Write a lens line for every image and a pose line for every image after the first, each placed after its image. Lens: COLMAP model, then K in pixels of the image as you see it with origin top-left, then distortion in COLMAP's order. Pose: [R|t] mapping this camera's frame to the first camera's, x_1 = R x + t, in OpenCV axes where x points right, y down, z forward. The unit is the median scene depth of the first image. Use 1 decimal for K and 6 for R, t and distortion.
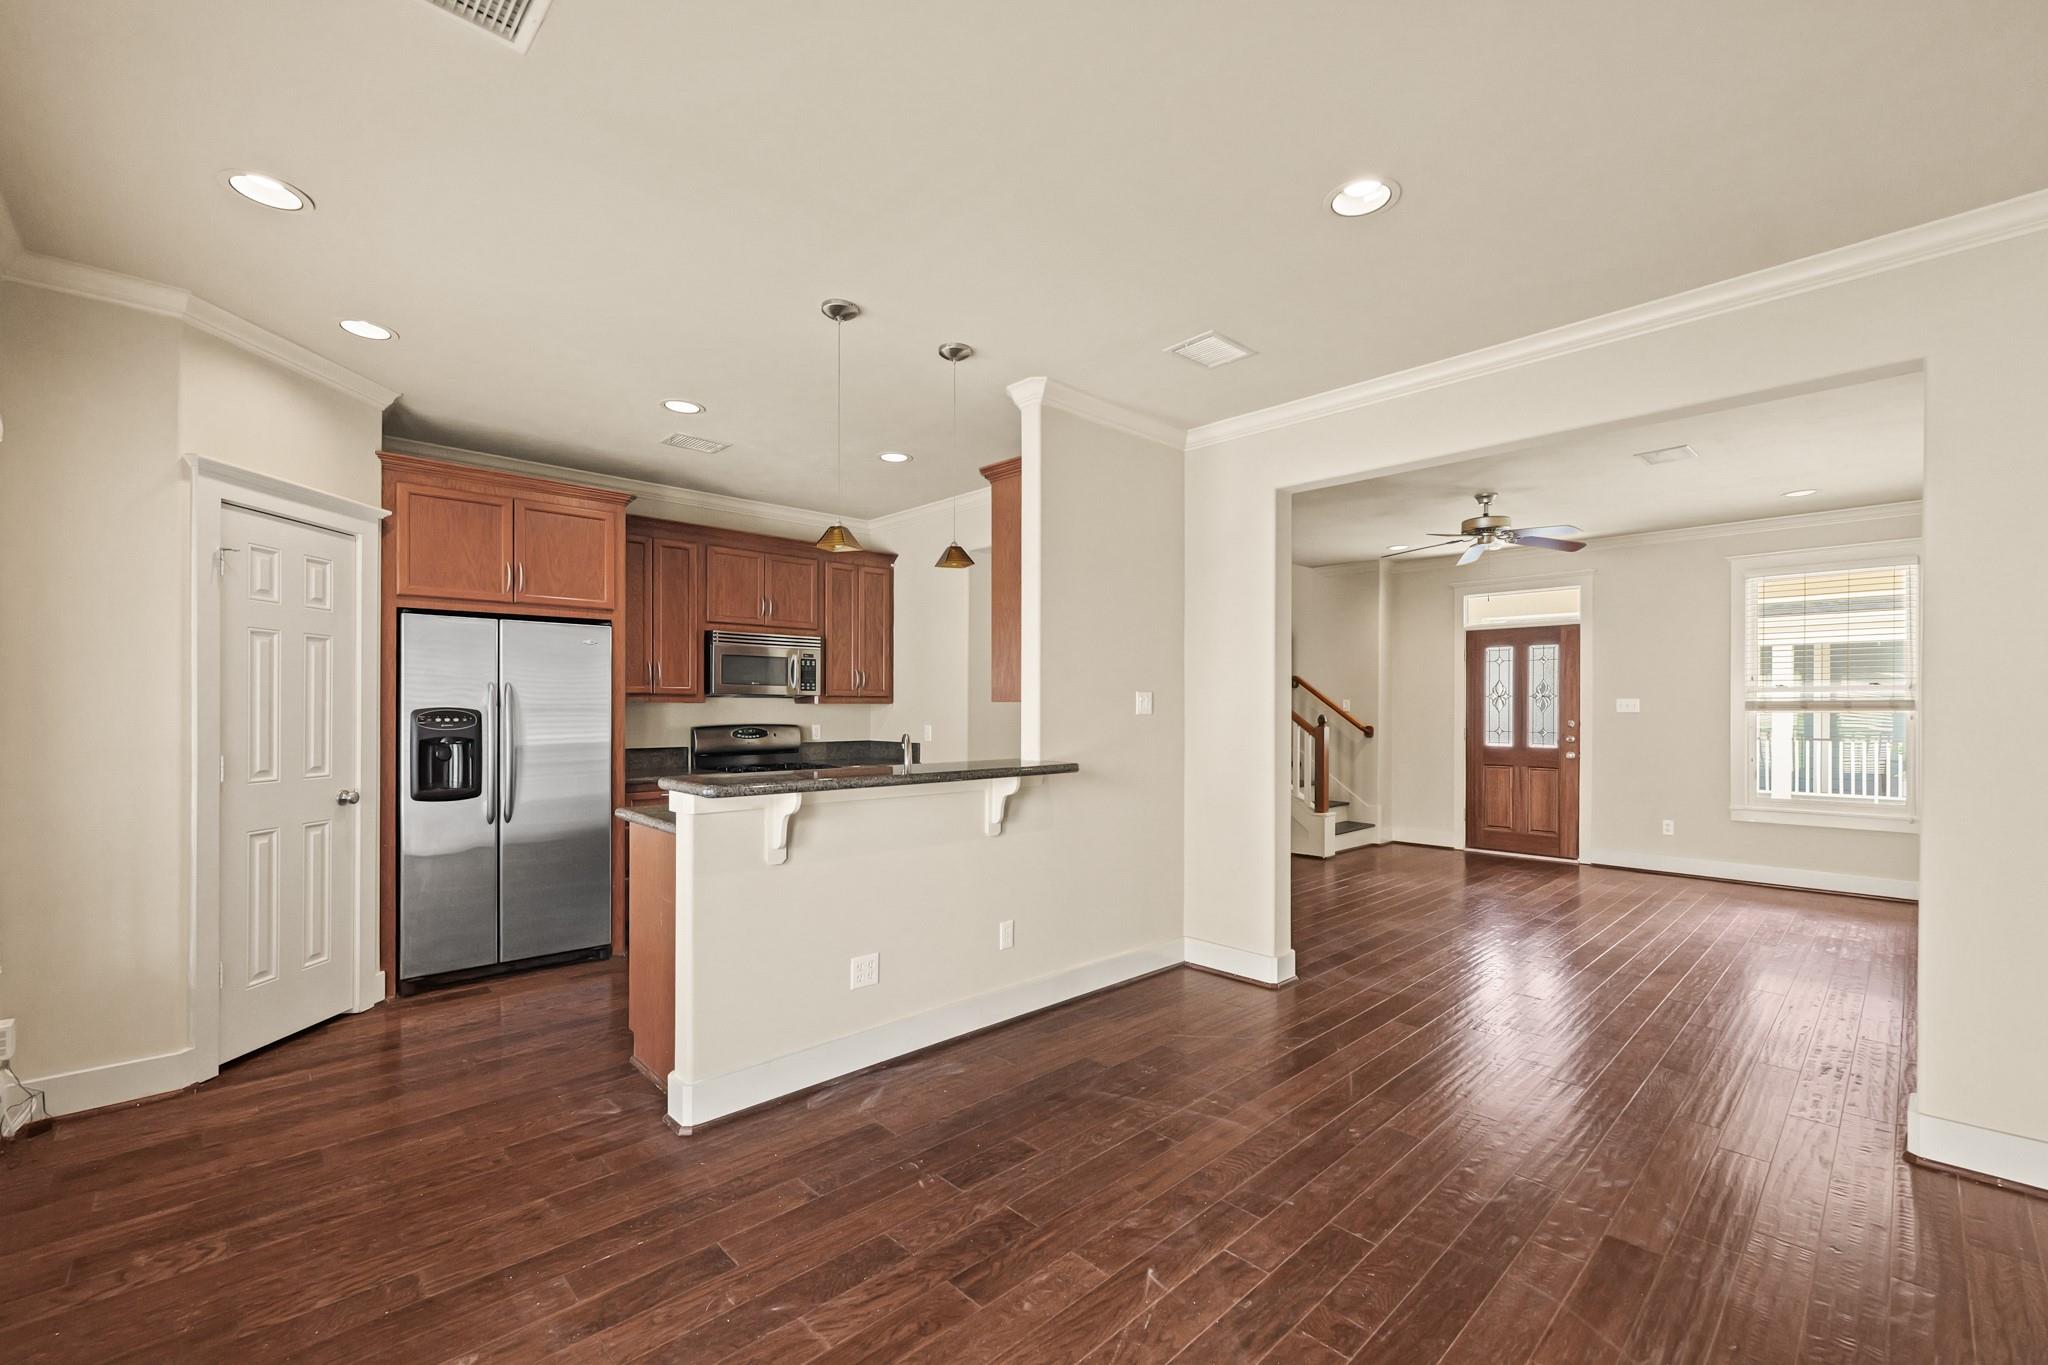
lens RADIAL K [[853.6, 0, 1016.9], [0, 853.6, 711.7], [0, 0, 1]] dist [-0.000930, 0.000176]
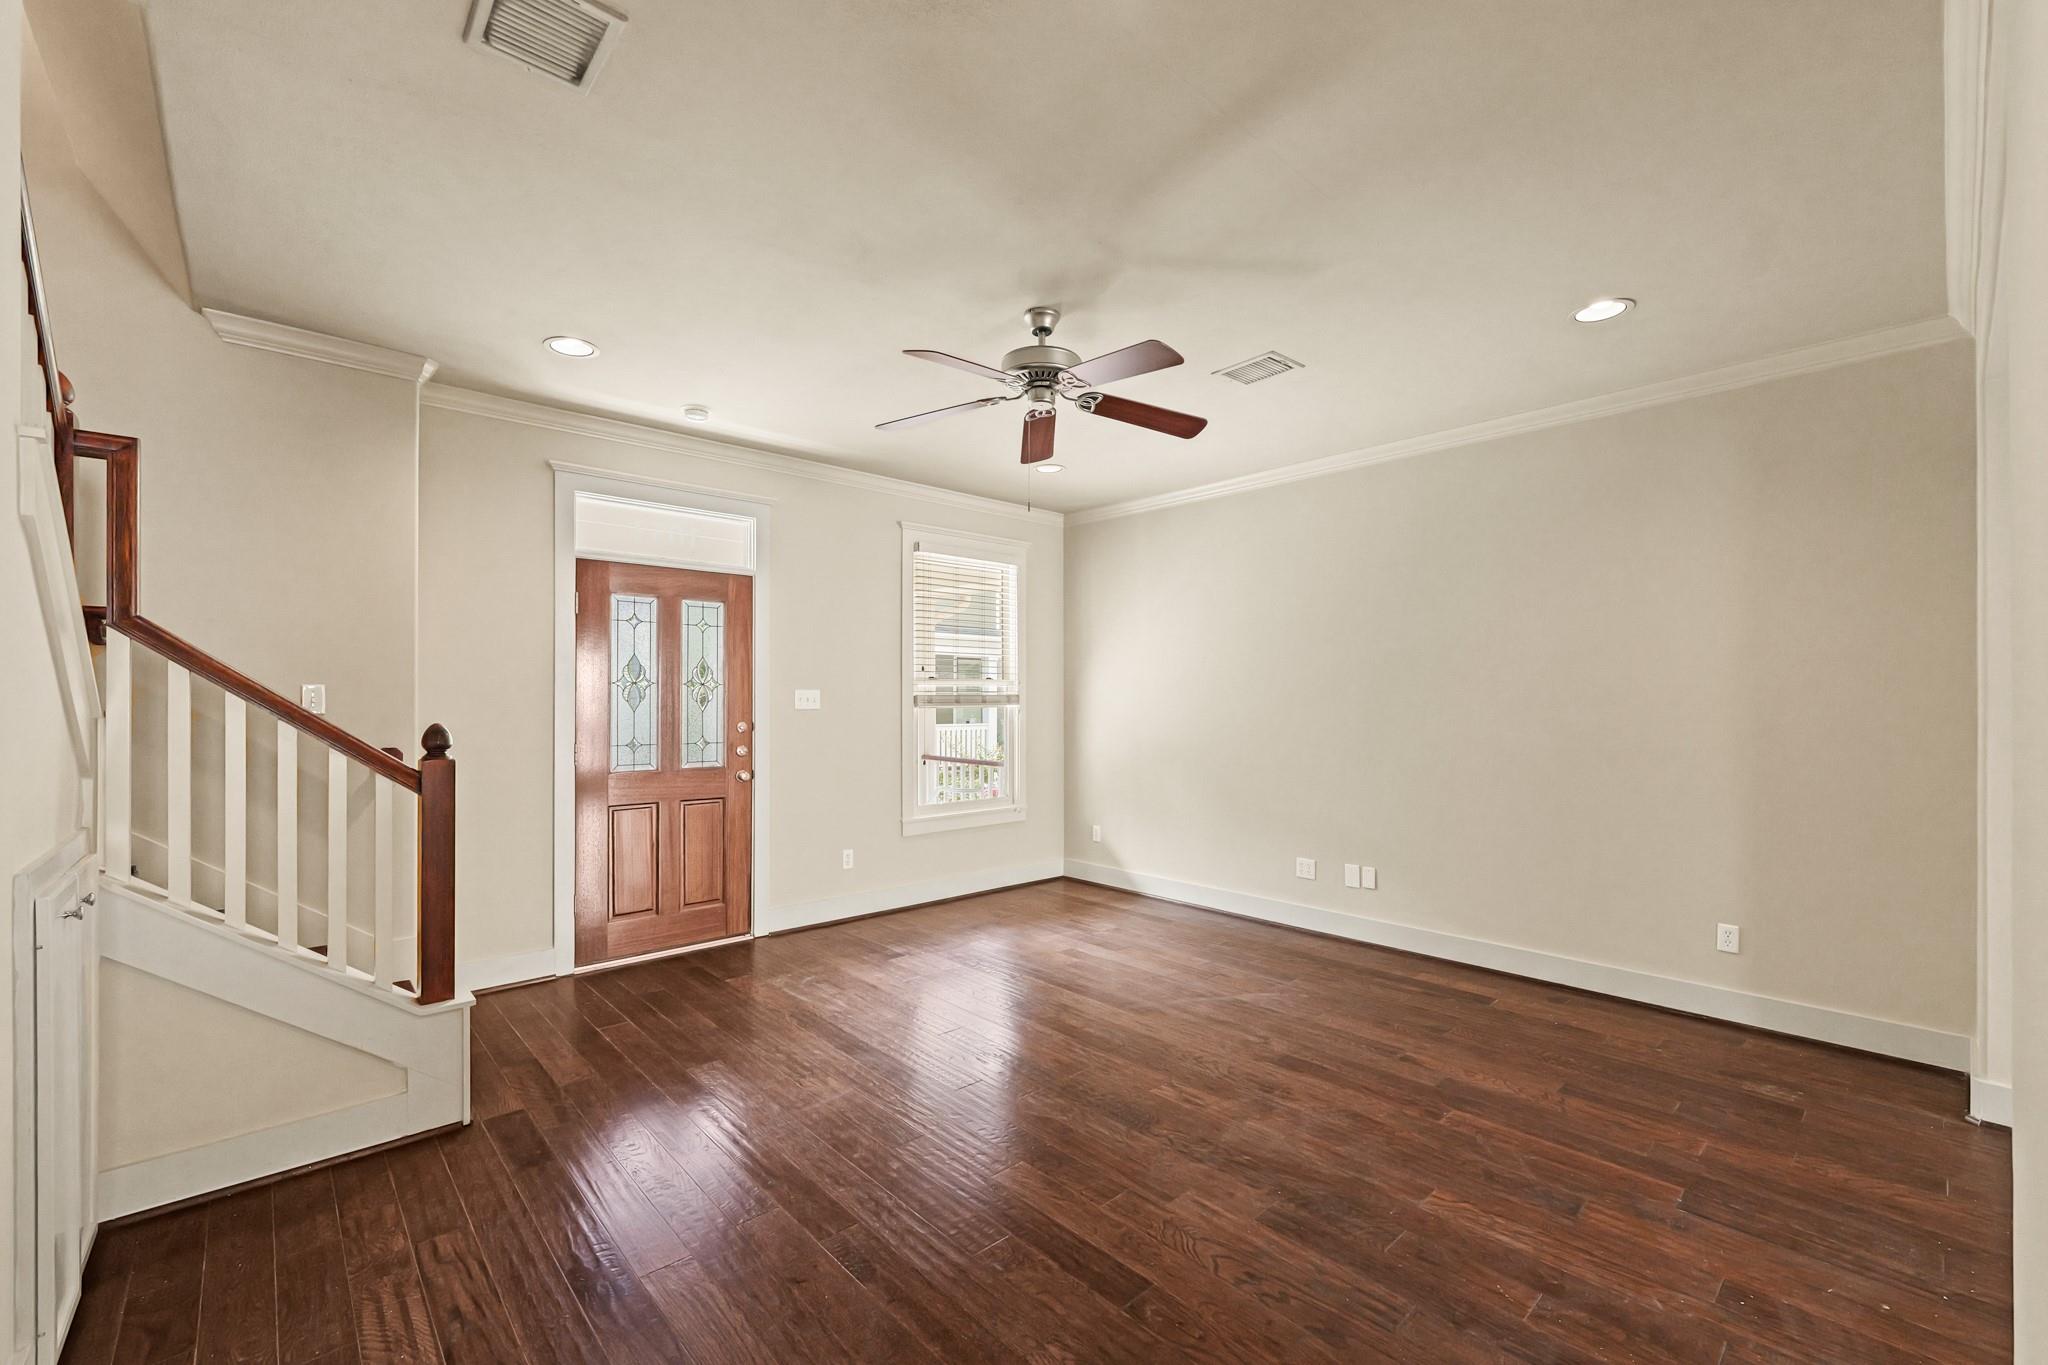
lens RADIAL K [[848.6, 0, 1019.8], [0, 848.6, 700.2], [0, 0, 1]] dist [-0.000118, -0.000061]
pose [[0.017417, -0.002117, 0.999846, 0.011577], [0.004409, 0.999988, 0.002040, -0.011834], [-0.999839, 0.004372, 0.017426, 1.331443]]
